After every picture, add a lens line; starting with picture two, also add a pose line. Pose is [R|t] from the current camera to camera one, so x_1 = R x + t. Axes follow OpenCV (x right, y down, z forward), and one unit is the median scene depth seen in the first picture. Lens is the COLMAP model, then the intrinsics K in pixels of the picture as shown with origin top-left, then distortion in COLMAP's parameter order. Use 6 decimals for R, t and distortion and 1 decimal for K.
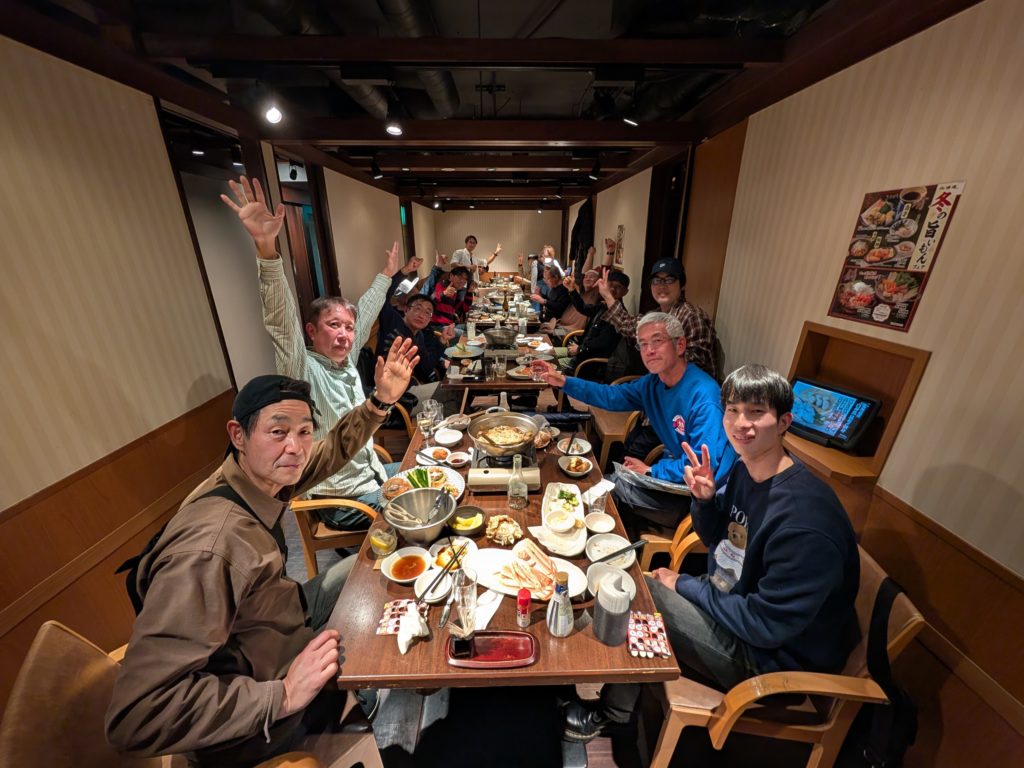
lens RADIAL K [[373.9, 0, 506.1], [0, 373.9, 381.8], [0, 0, 1]] dist [-0.001504, -0.000189]
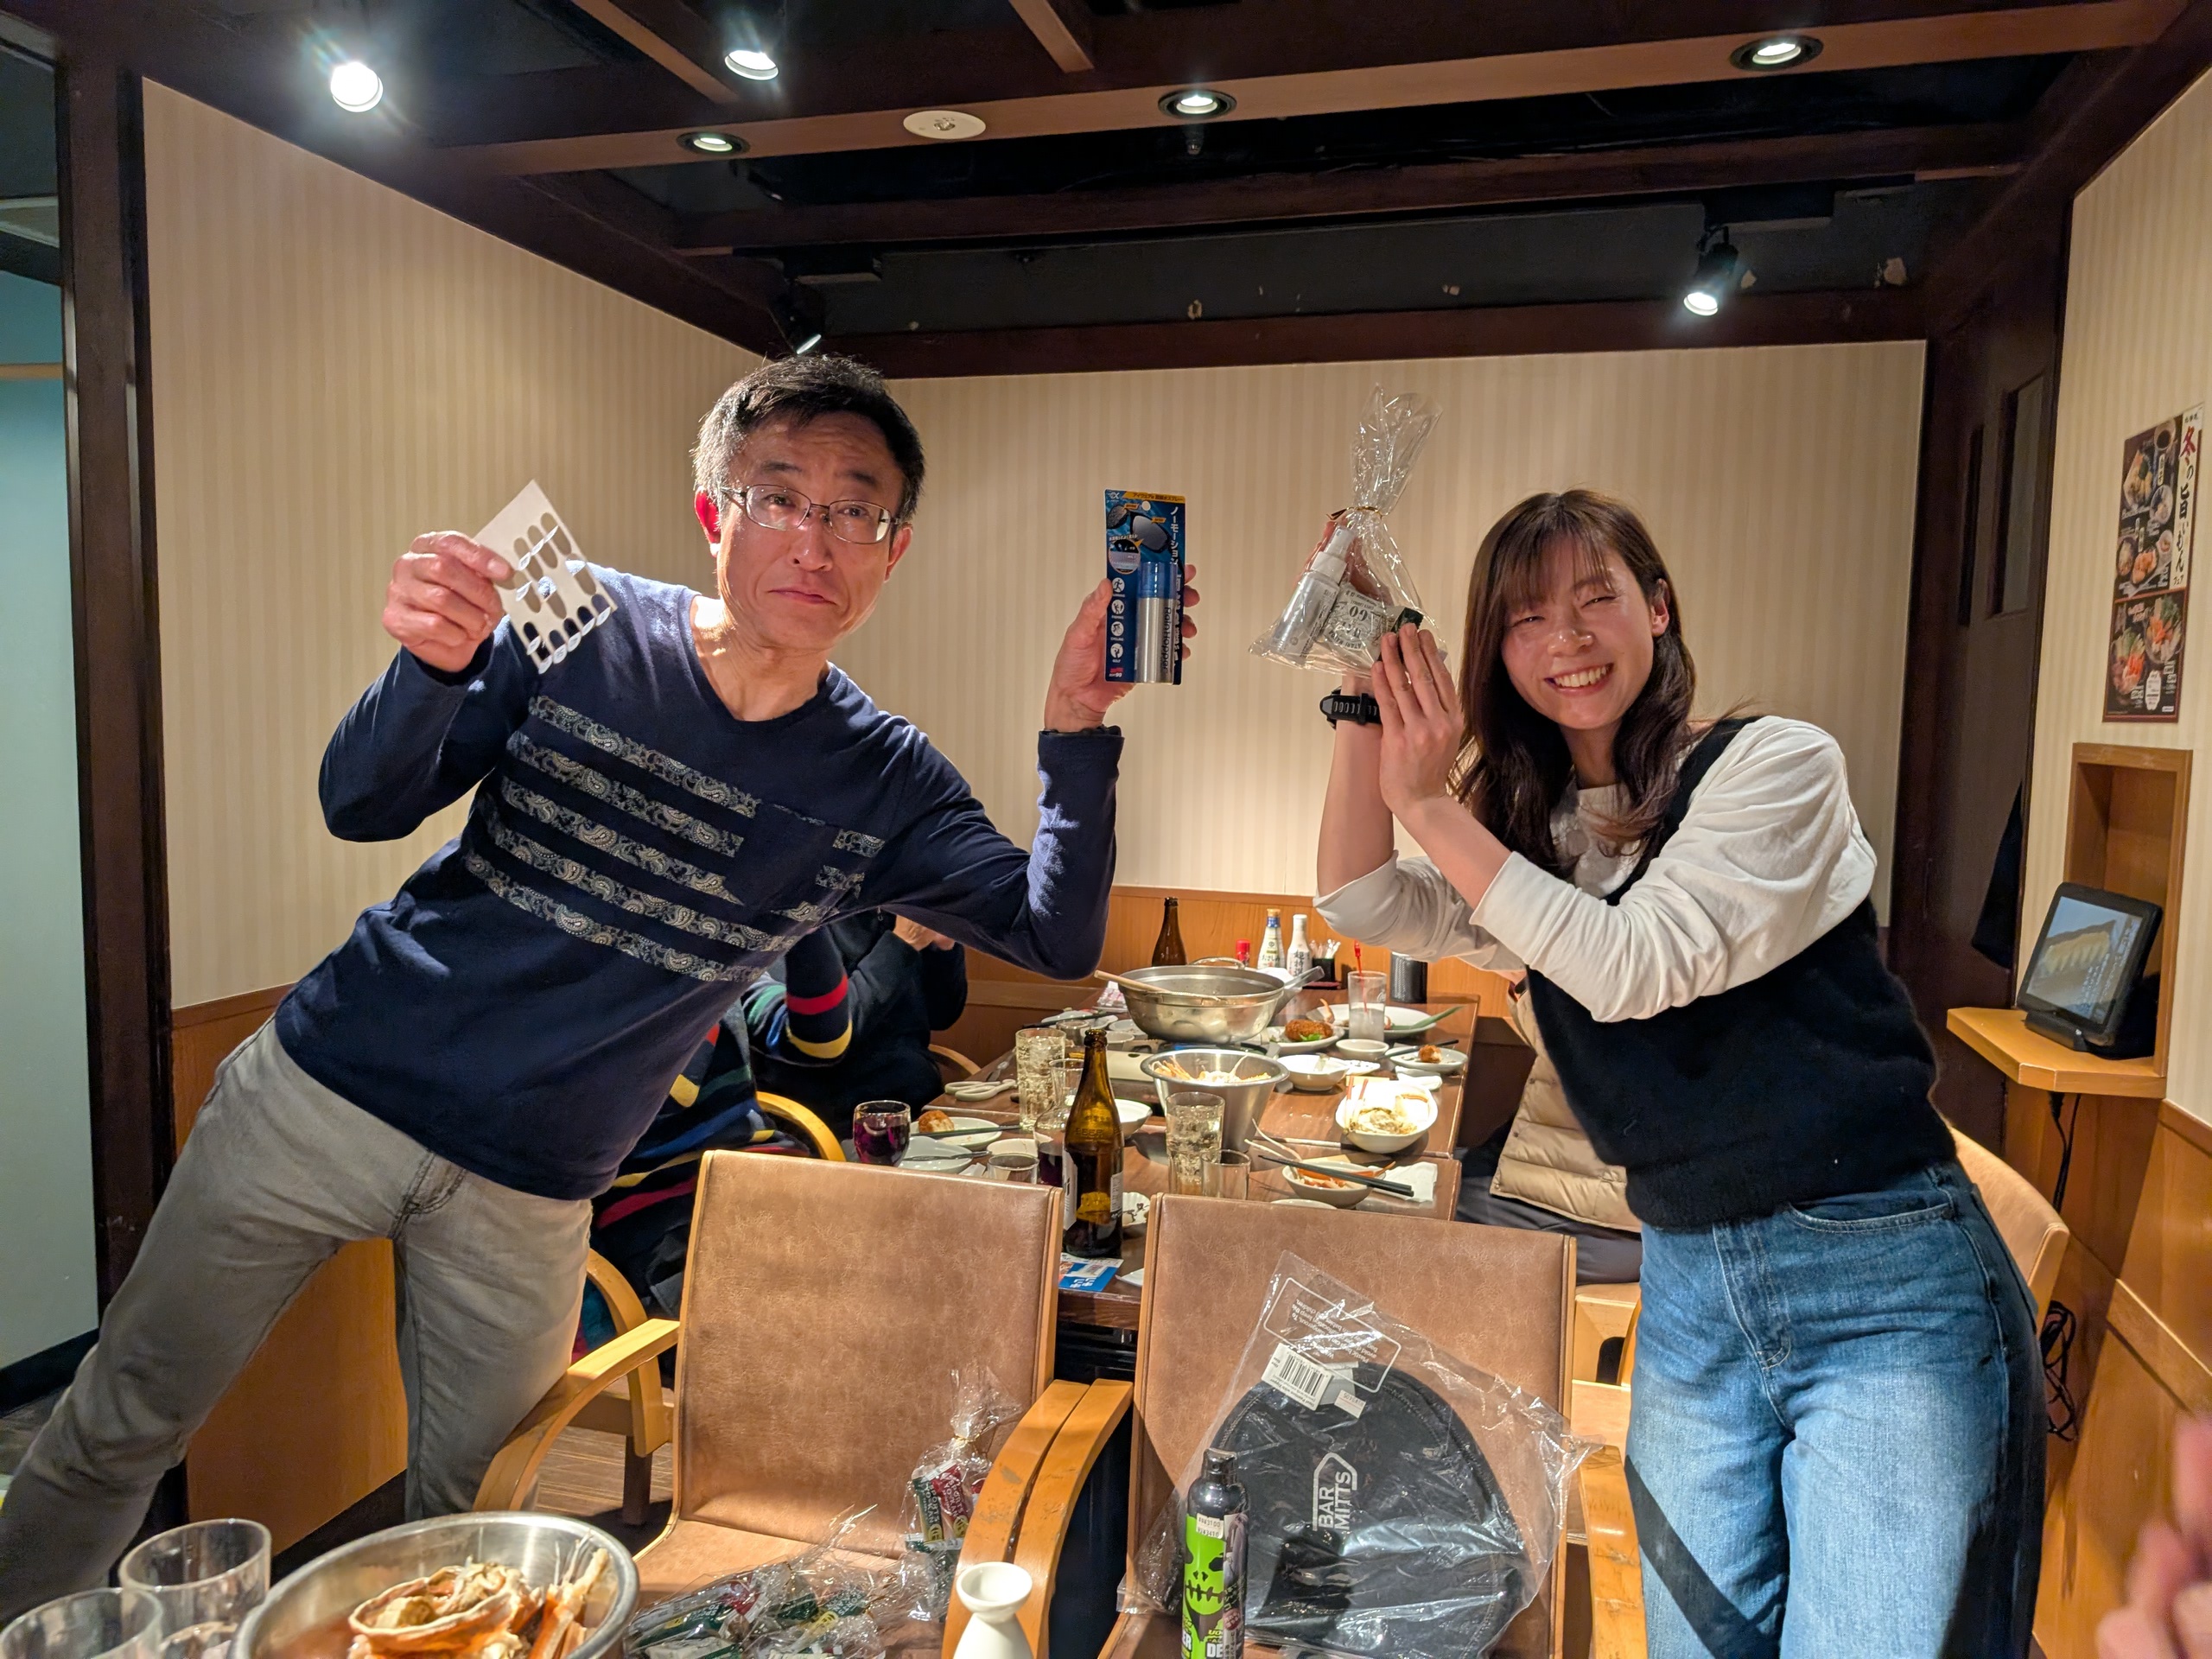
lens RADIAL K [[1608.8, 0, 1113.5], [0, 1608.8, 832.5], [0, 0, 1]] dist [0.001030, -0.005048]
pose [[0.956326, 0.038565, -0.289747, 0.420136], [-0.117858, 0.957984, -0.261487, 0.601136], [0.267489, 0.284216, 0.920691, -0.976019]]
